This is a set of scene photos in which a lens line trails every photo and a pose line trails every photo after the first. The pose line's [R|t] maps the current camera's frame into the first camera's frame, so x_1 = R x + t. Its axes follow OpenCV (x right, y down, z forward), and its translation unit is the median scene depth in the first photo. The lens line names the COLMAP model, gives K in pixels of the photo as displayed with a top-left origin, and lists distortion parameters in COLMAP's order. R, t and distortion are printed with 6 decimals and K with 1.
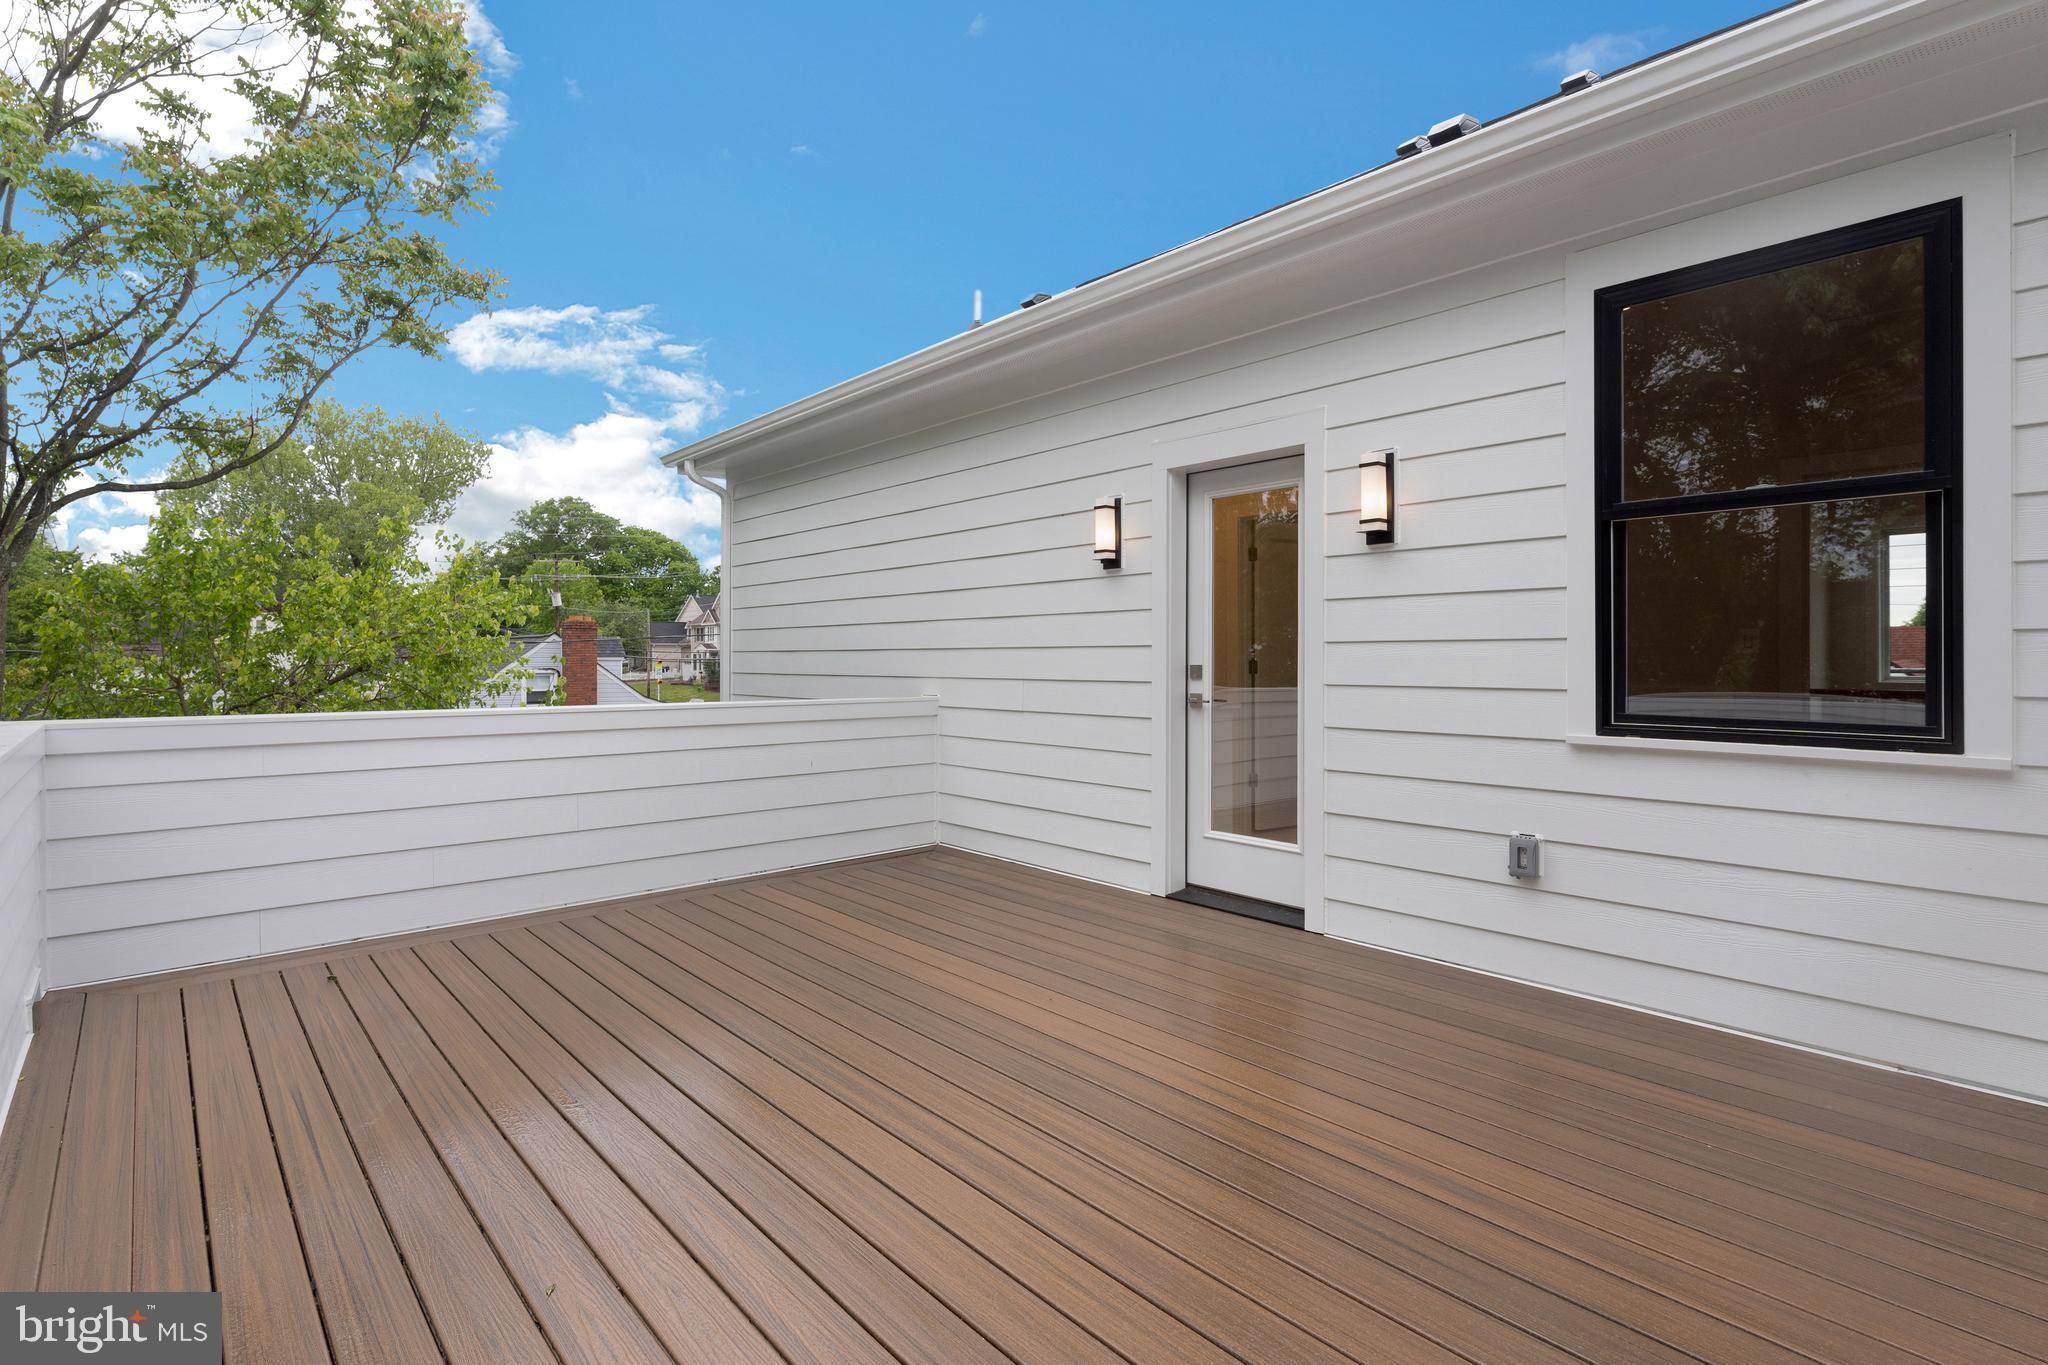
lens RADIAL K [[996.5, 0, 1022.1], [0, 996.5, 666.5], [0, 0, 1]] dist [0.013107, 0.000076]
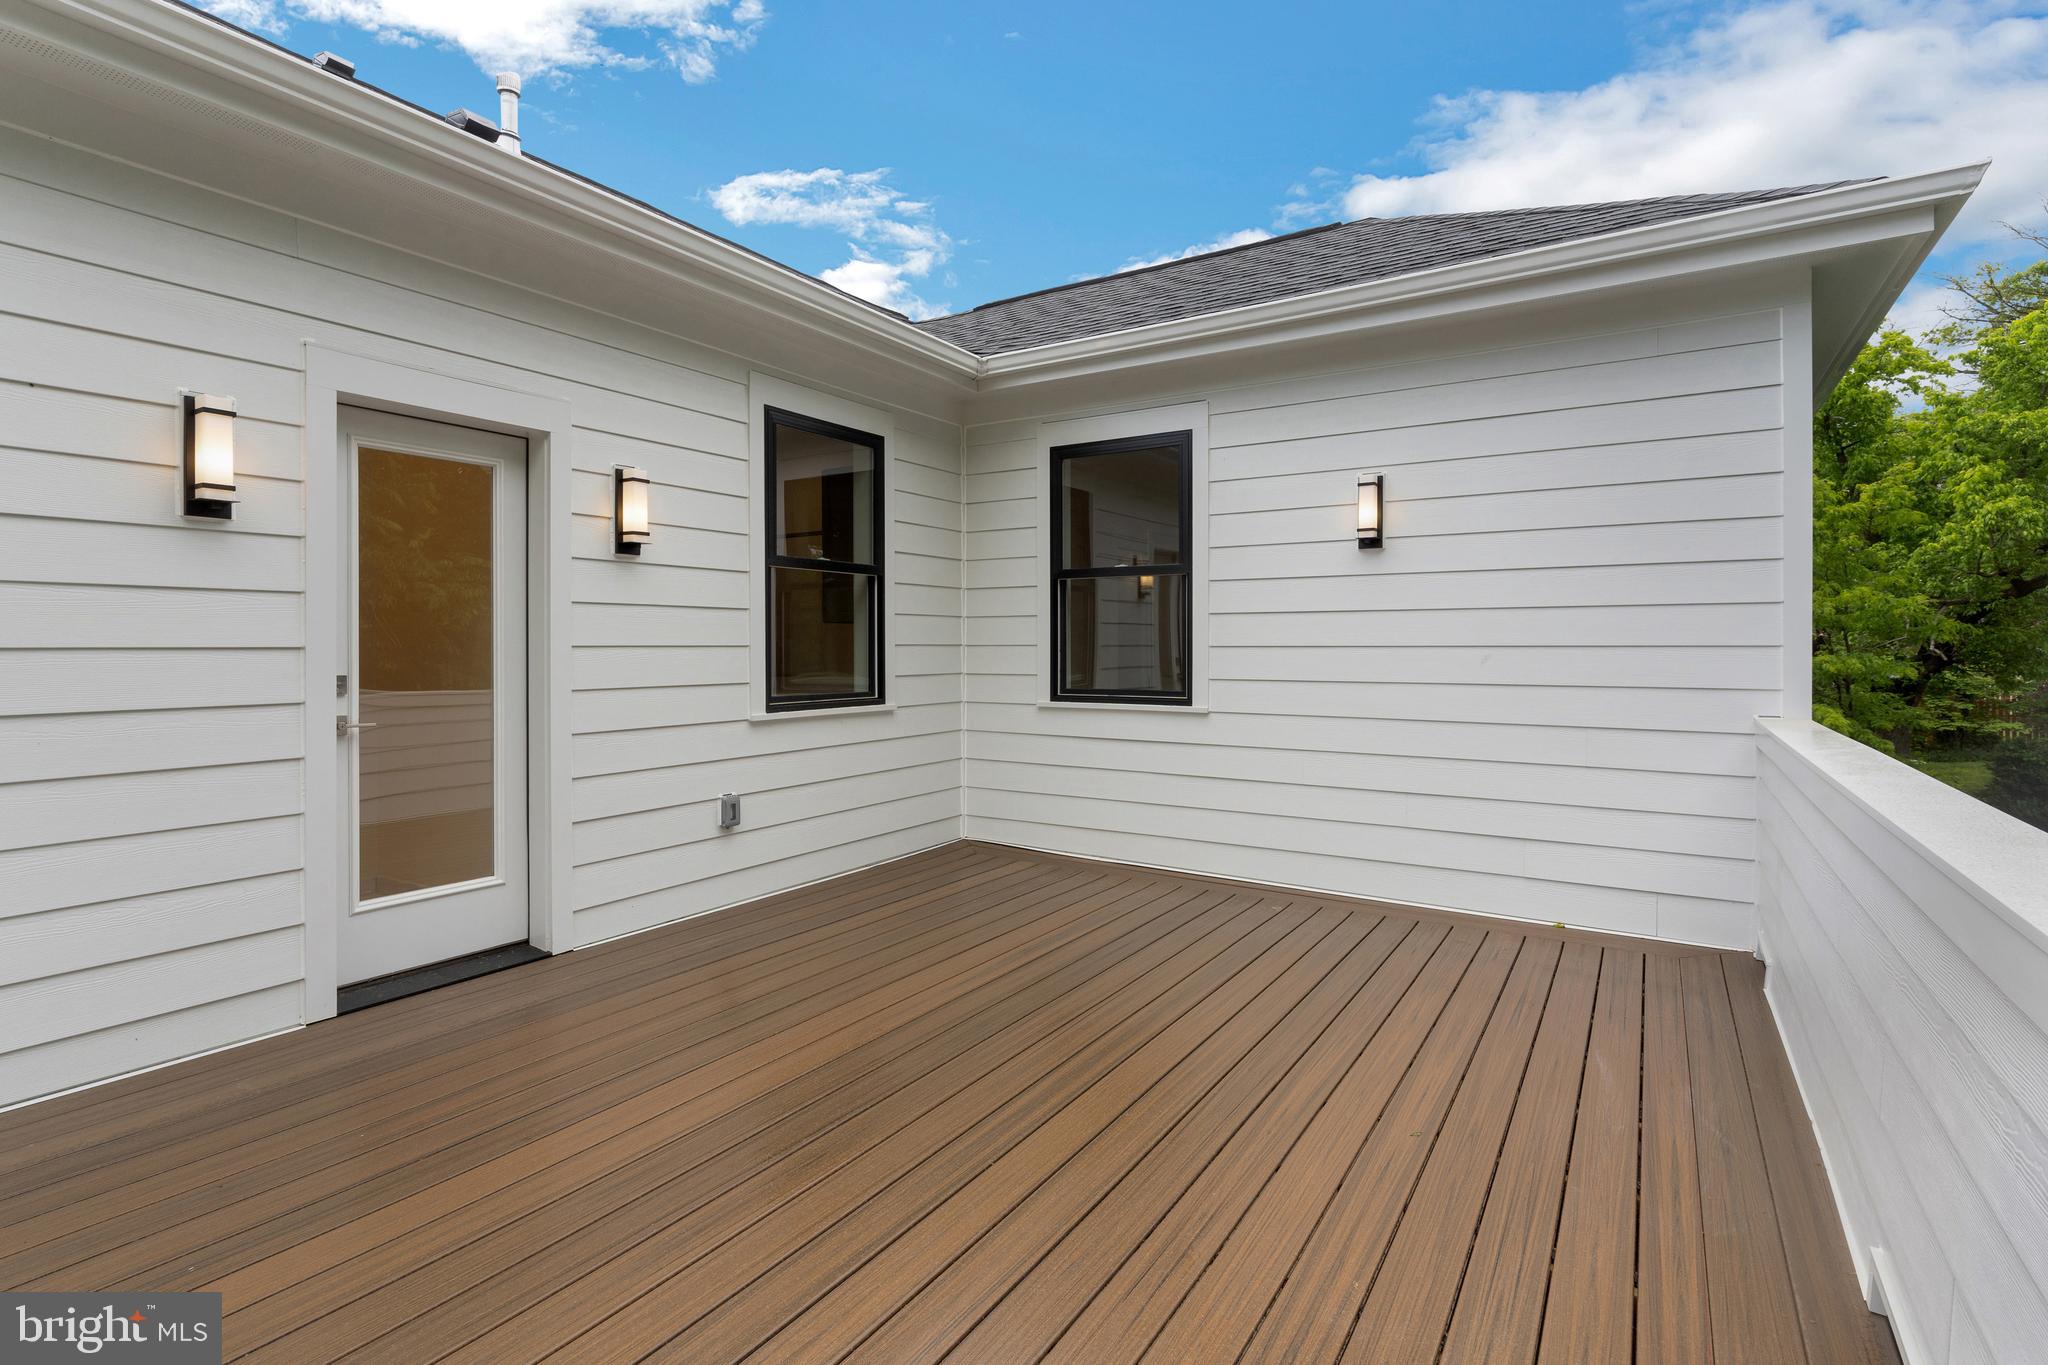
lens RADIAL K [[996.5, 0, 1000.9], [0, 996.5, 651.9], [0, 0, 1]] dist [0.013107, 0.000076]
pose [[-0.266072, -0.000101, 0.963953, -0.859431], [0.012018, 0.999922, 0.003422, -0.019538], [-0.963878, 0.012495, -0.266050, 1.004624]]
